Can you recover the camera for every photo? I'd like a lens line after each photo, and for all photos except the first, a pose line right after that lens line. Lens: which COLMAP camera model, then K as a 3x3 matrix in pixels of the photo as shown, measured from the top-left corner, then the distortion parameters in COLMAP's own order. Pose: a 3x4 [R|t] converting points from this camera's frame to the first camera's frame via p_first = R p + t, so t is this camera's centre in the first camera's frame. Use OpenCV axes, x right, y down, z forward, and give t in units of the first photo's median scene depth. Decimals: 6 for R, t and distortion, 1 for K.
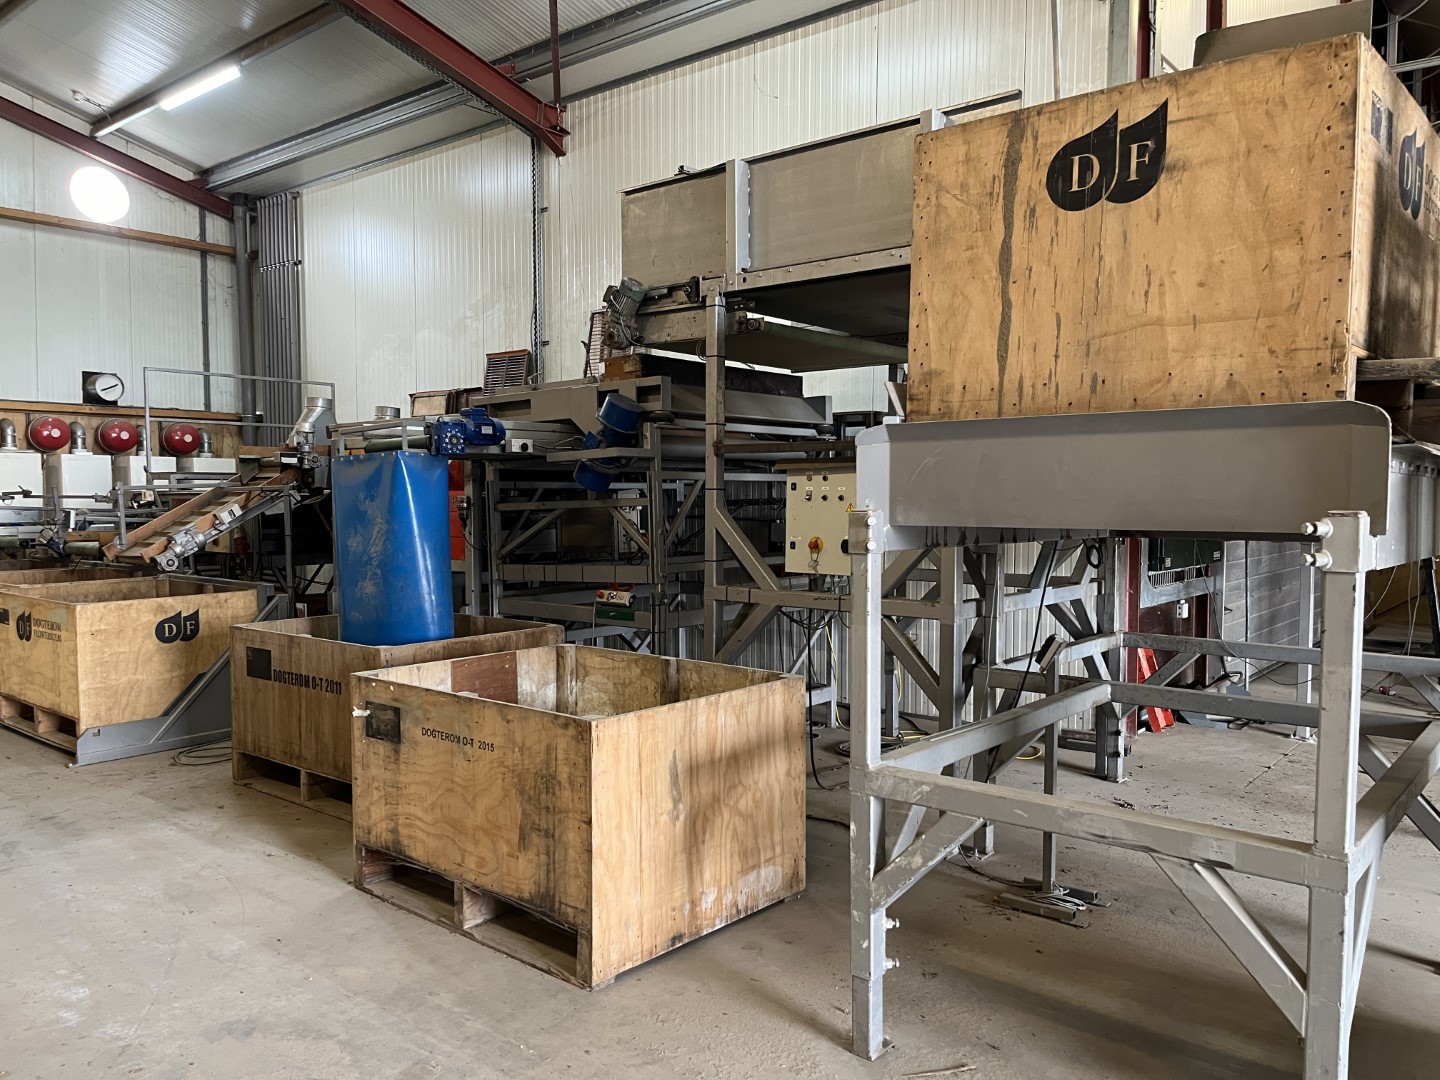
lens RADIAL K [[1086.5, 0, 738.5], [0, 1086.5, 556.8], [0, 0, 1]] dist [0.055149, -0.071160]
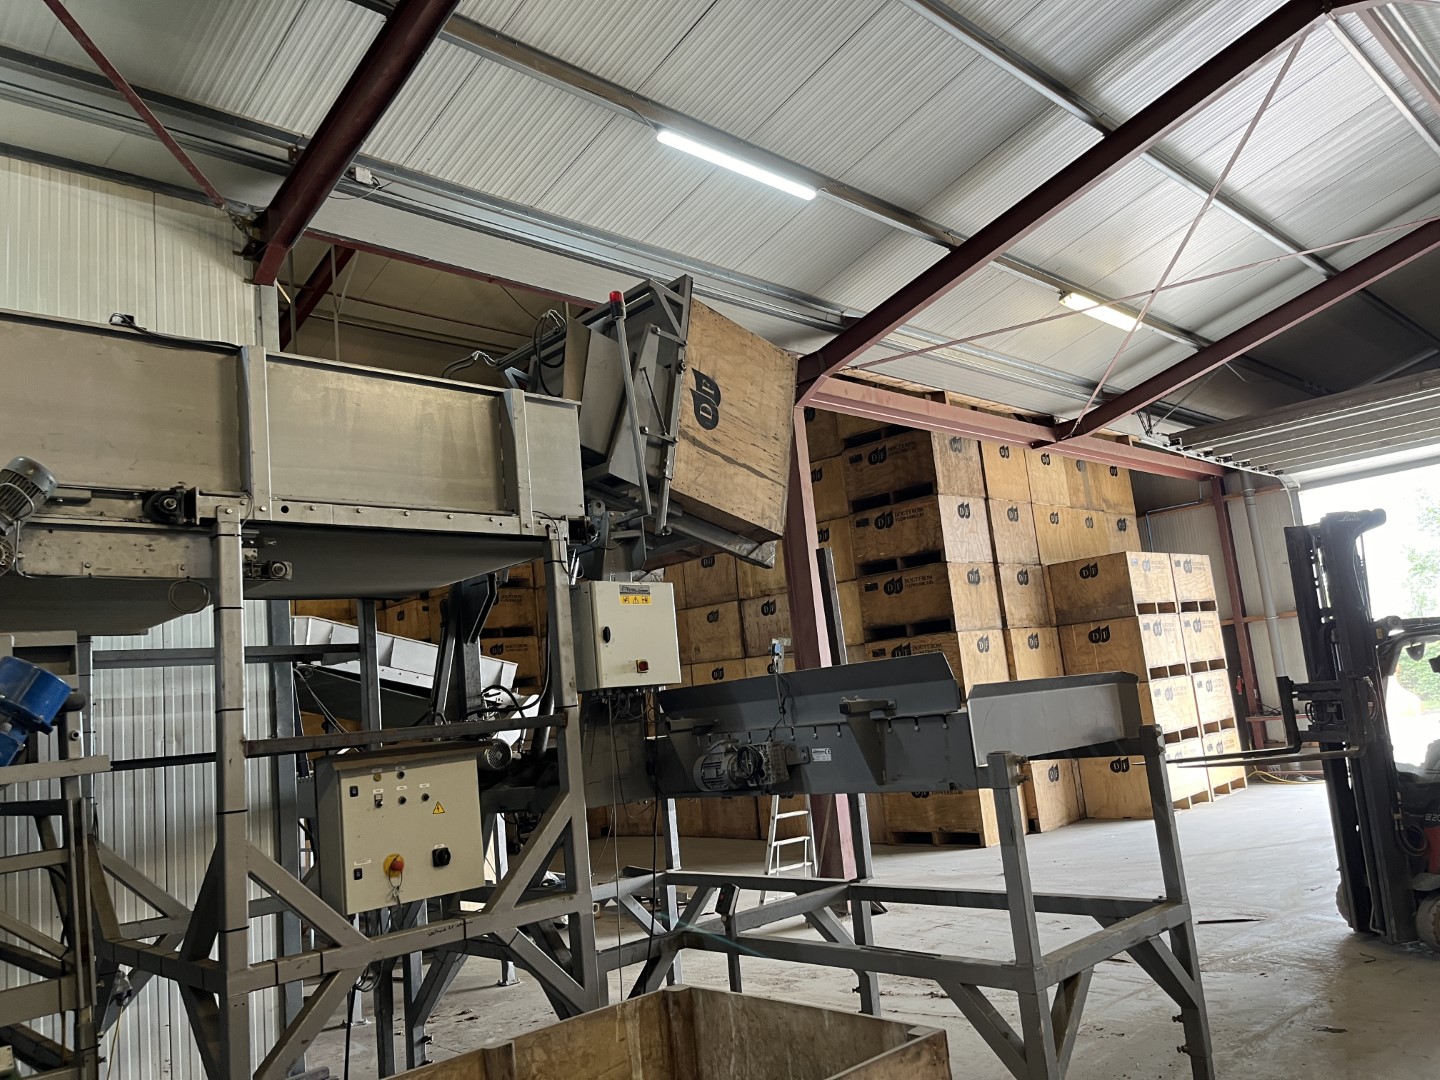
lens RADIAL K [[1086.5, 0, 735.7], [0, 1086.5, 547.7], [0, 0, 1]] dist [0.055149, -0.071160]
pose [[0.107423, 0.138699, 0.984491, -0.650046], [0.154228, 0.975910, -0.154318, -0.068997], [-0.982178, 0.168414, 0.083444, 0.629457]]
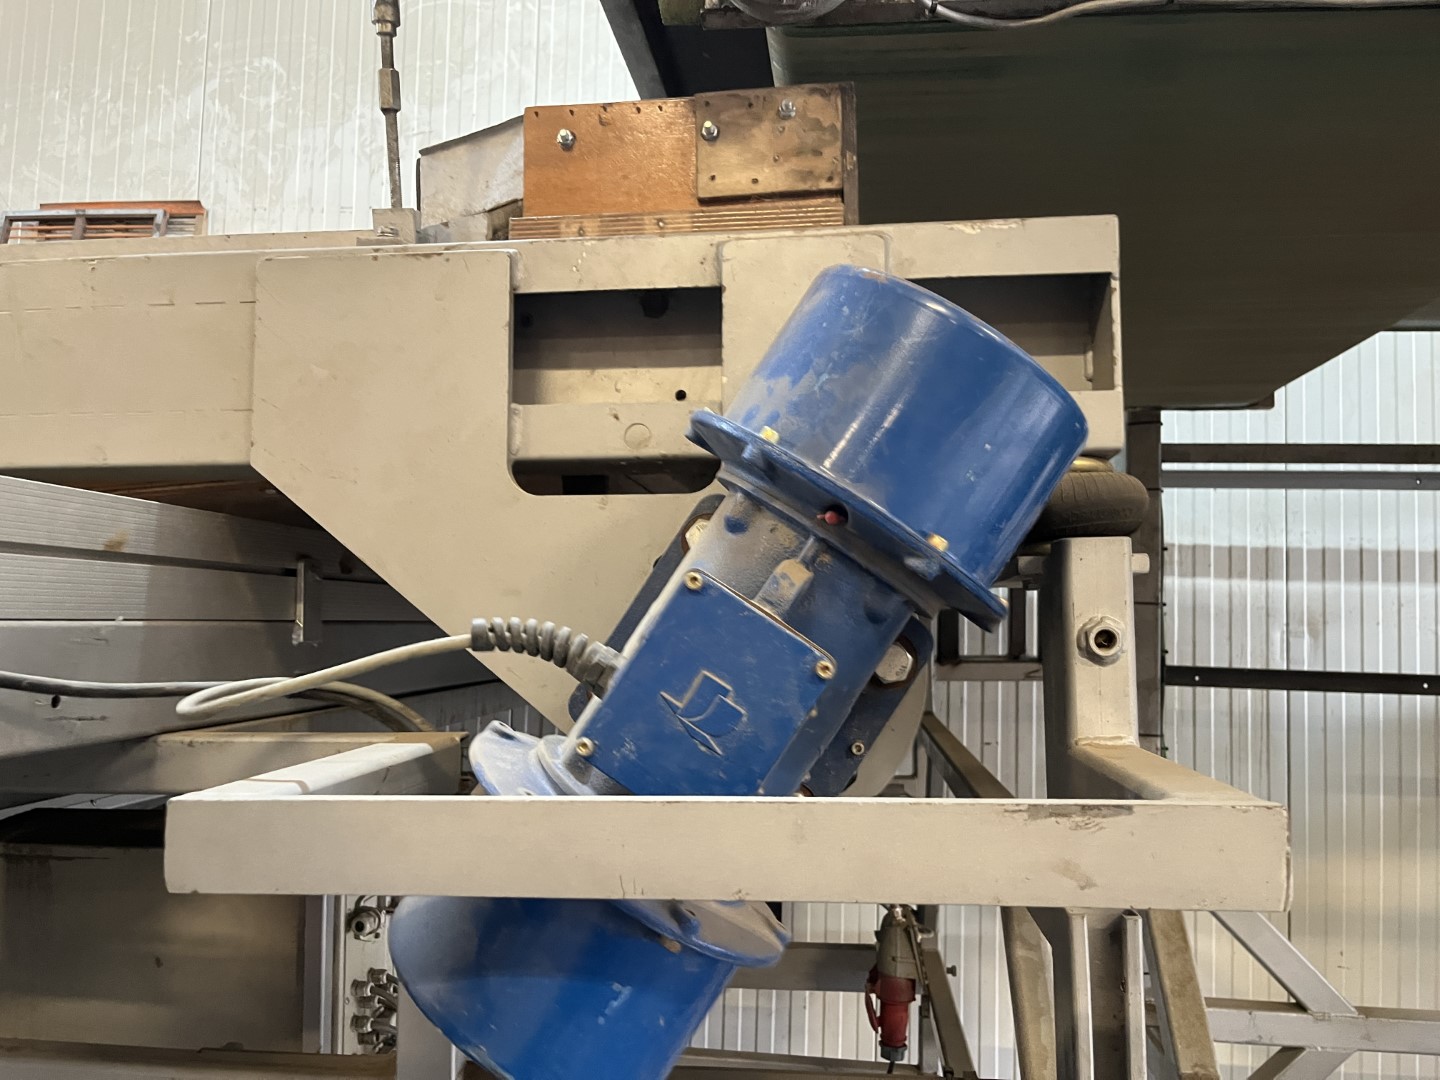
lens RADIAL K [[1086.5, 0, 710.1], [0, 1086.5, 552.6], [0, 0, 1]] dist [0.055149, -0.071160]
pose [[0.850566, 0.054751, 0.523010, -0.199752], [0.005581, 0.993569, -0.113088, -0.112016], [-0.525838, 0.099108, 0.844791, 0.958331]]
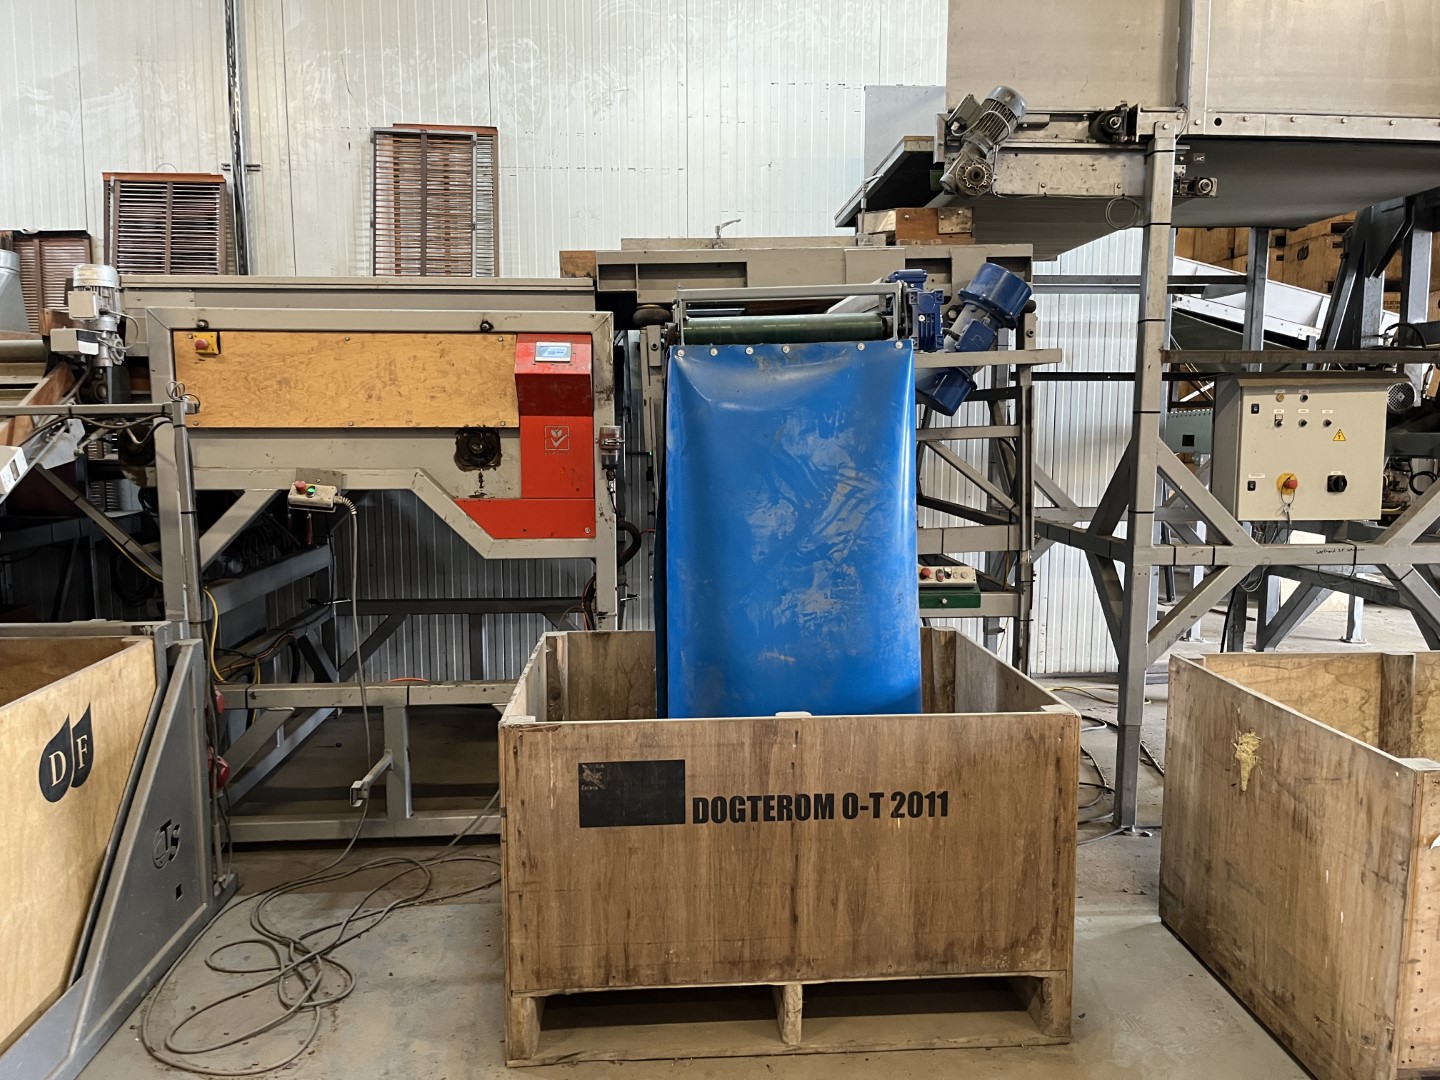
lens RADIAL K [[1086.5, 0, 718.8], [0, 1086.5, 551.2], [0, 0, 1]] dist [0.055149, -0.071160]
pose [[0.733370, -0.084355, 0.674576, -0.730150], [0.041633, 0.995982, 0.079284, -0.040095], [-0.678553, -0.030059, 0.733936, 0.658311]]
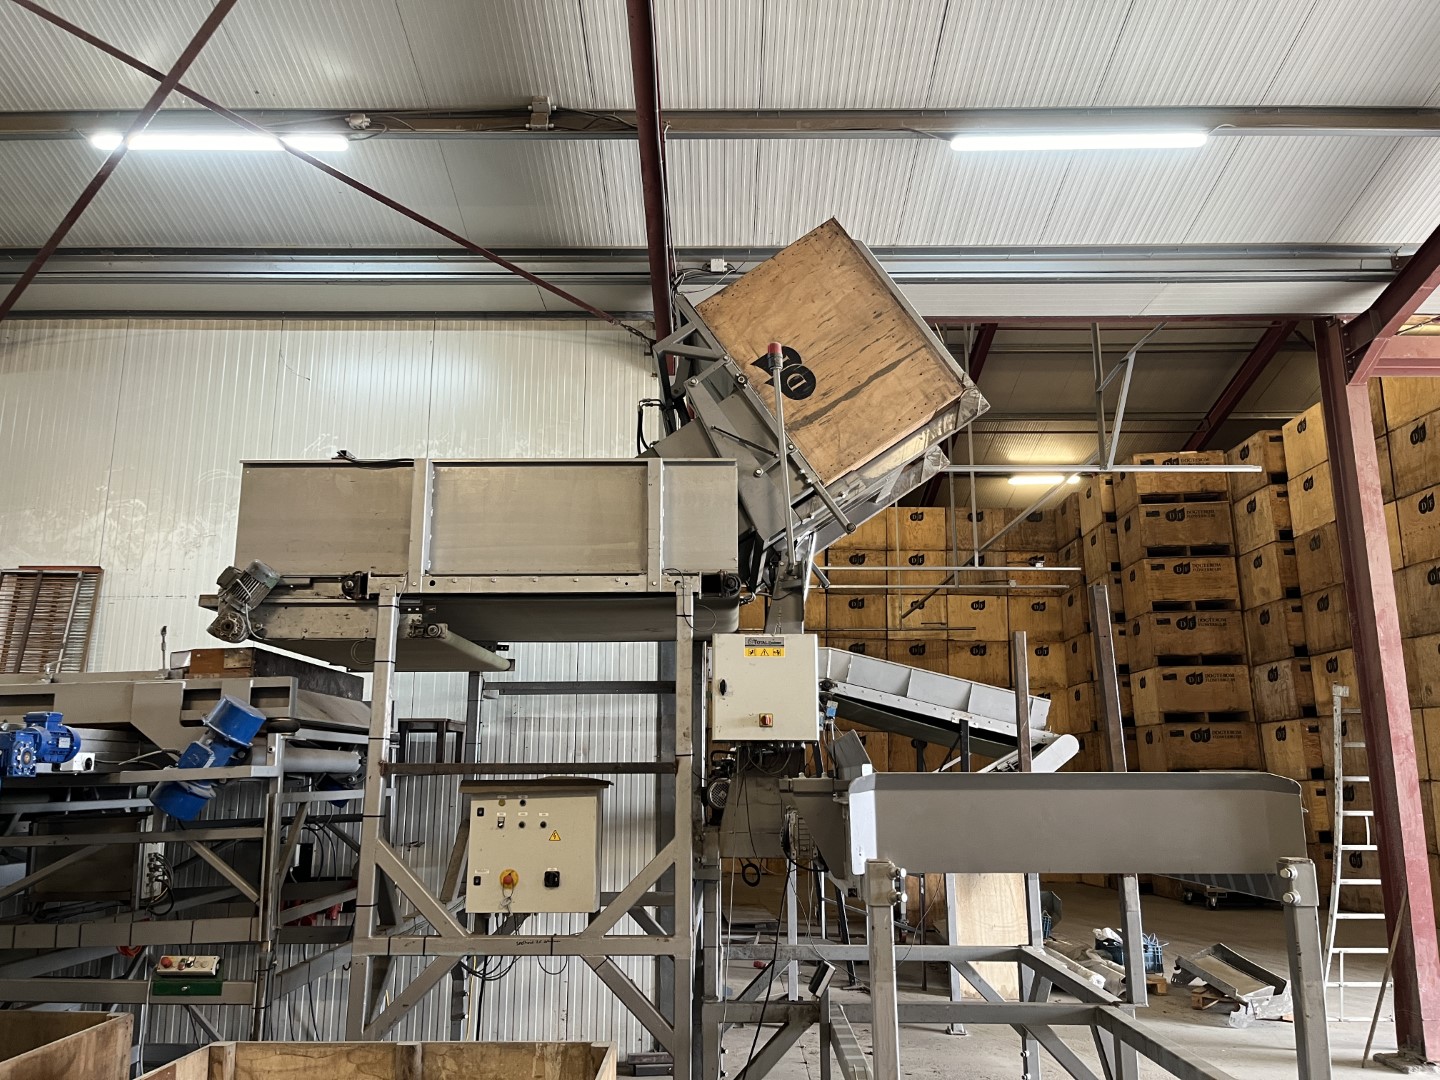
lens RADIAL K [[1086.5, 0, 722.4], [0, 1086.5, 541.9], [0, 0, 1]] dist [0.055149, -0.071160]
pose [[0.779854, 0.127617, 0.612815, -0.361699], [0.039808, 0.966905, -0.252013, -0.043428], [-0.624695, 0.220928, 0.748964, 0.141133]]
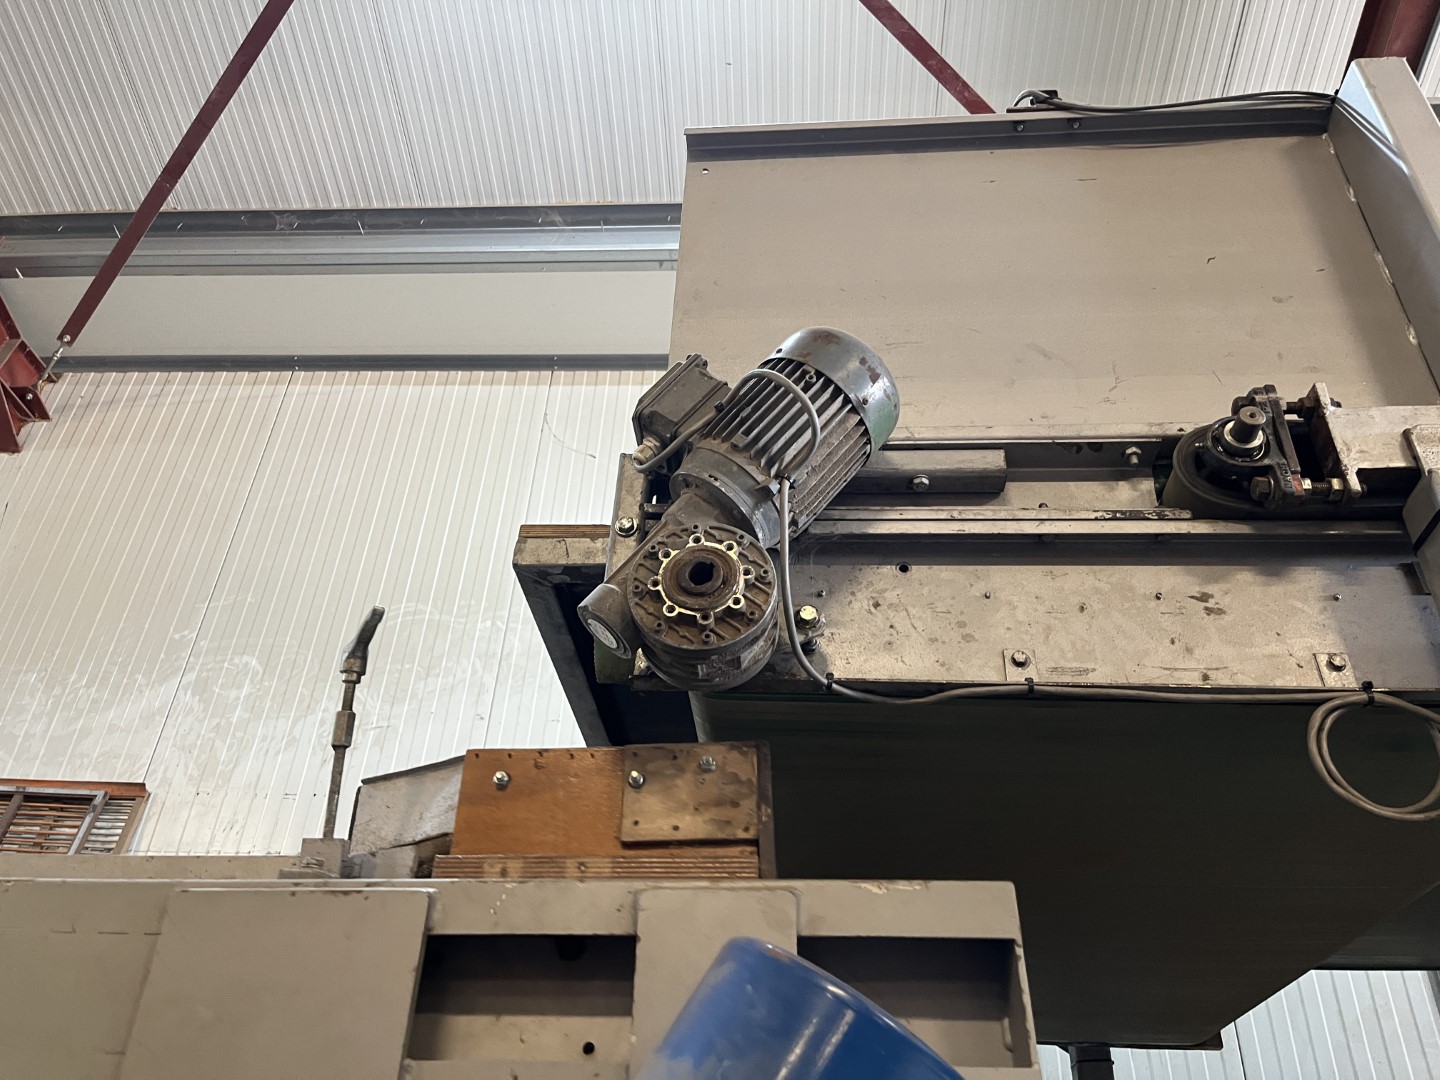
lens RADIAL K [[1086.5, 0, 717.7], [0, 1086.5, 535.7], [0, 0, 1]] dist [0.055149, -0.071160]
pose [[0.815480, 0.353794, 0.458064, -0.201636], [-0.006964, 0.797363, -0.603460, -0.118637], [-0.578744, 0.488919, 0.652697, 0.947994]]
